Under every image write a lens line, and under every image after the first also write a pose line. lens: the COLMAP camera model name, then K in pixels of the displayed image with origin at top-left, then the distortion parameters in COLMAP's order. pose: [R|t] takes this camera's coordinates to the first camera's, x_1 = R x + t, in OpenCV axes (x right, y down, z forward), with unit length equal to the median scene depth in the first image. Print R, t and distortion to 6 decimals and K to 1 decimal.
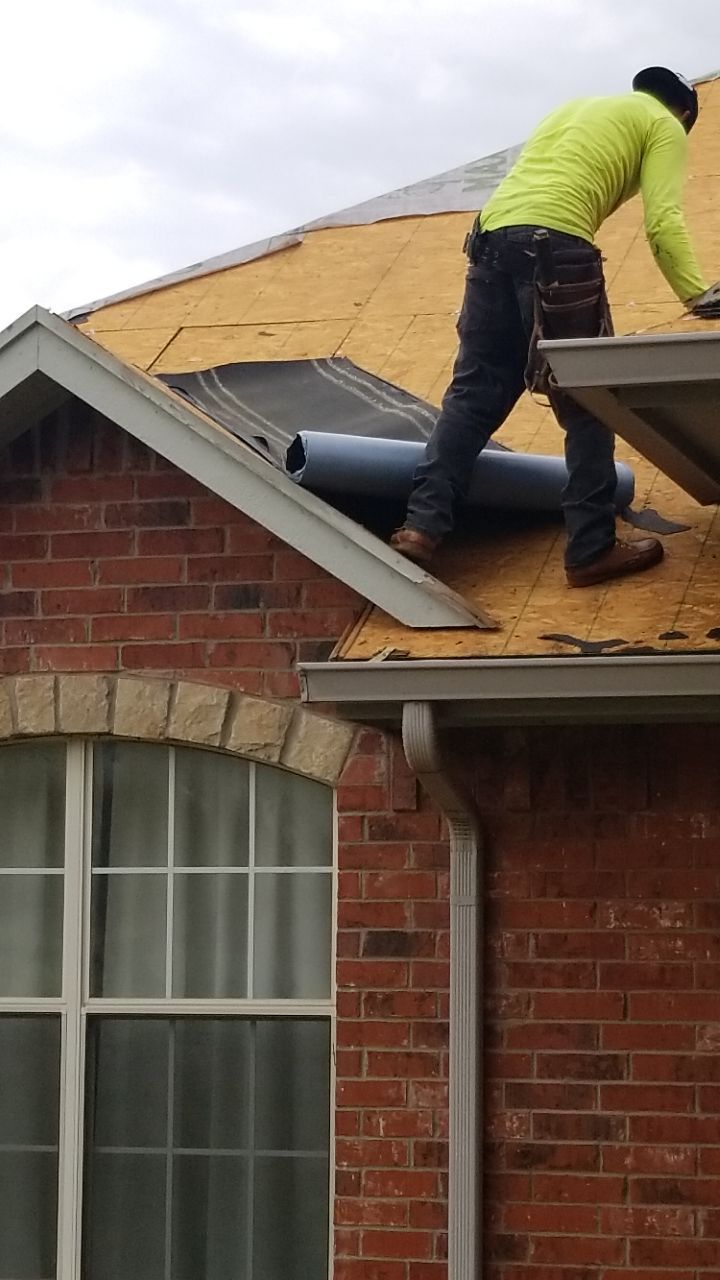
lens RADIAL K [[3162.6, 0, 363.2], [0, 3162.6, 650.7], [0, 0, 1]] dist [0.147933, 0.000000]
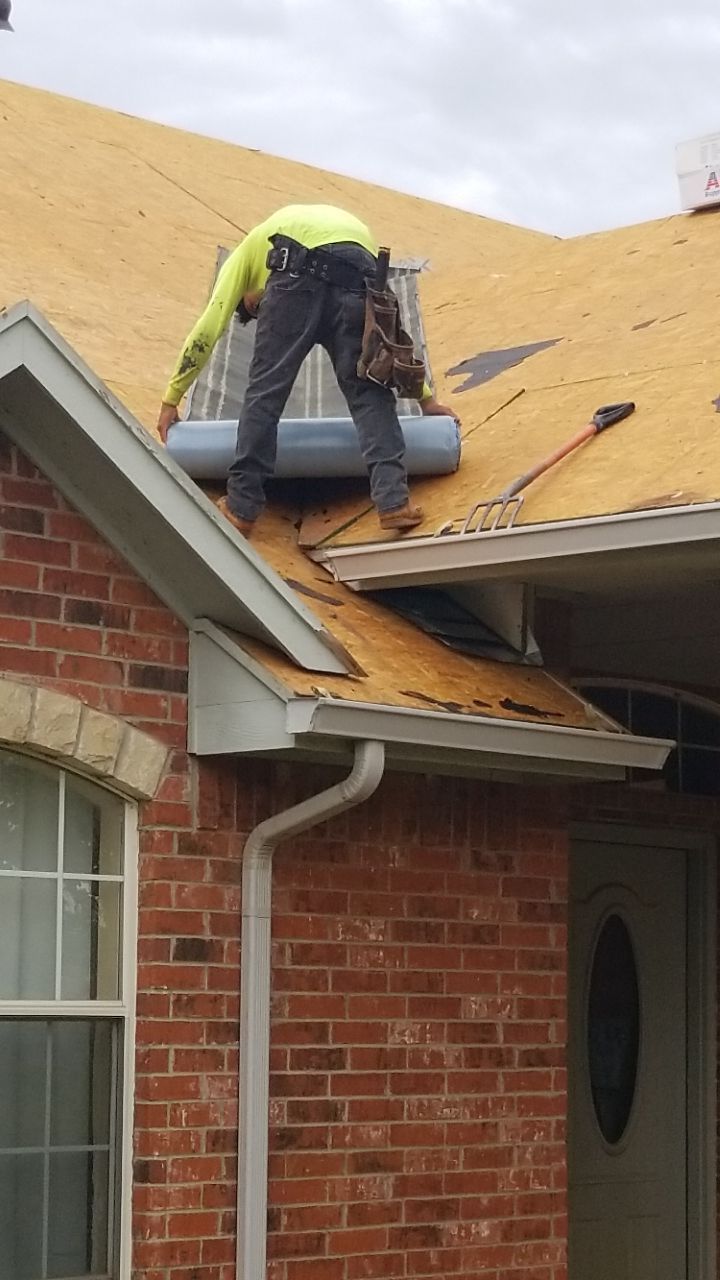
lens RADIAL K [[3162.6, 0, 360.5], [0, 3162.6, 629.2], [0, 0, 1]] dist [0.147933, 0.000000]
pose [[0.429512, 0.105228, 0.896910, -0.972329], [-0.105702, 0.992219, -0.065792, 0.049297], [-0.896854, -0.066546, 0.437293, 0.484736]]
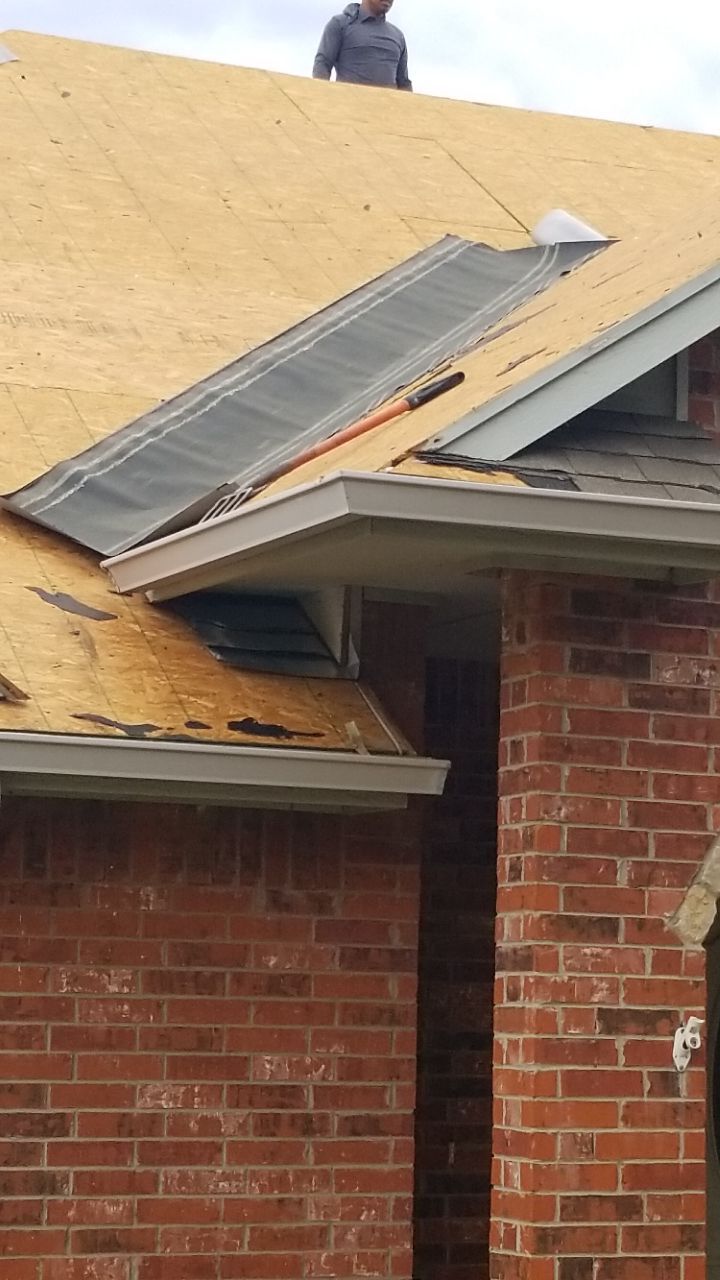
lens RADIAL K [[3162.6, 0, 359.6], [0, 3162.6, 647.1], [0, 0, 1]] dist [0.147933, 0.000000]
pose [[0.742269, 0.085317, 0.664648, -0.554593], [-0.087075, 0.995733, -0.030573, -0.003040], [-0.664420, -0.035181, 0.746531, 0.150261]]
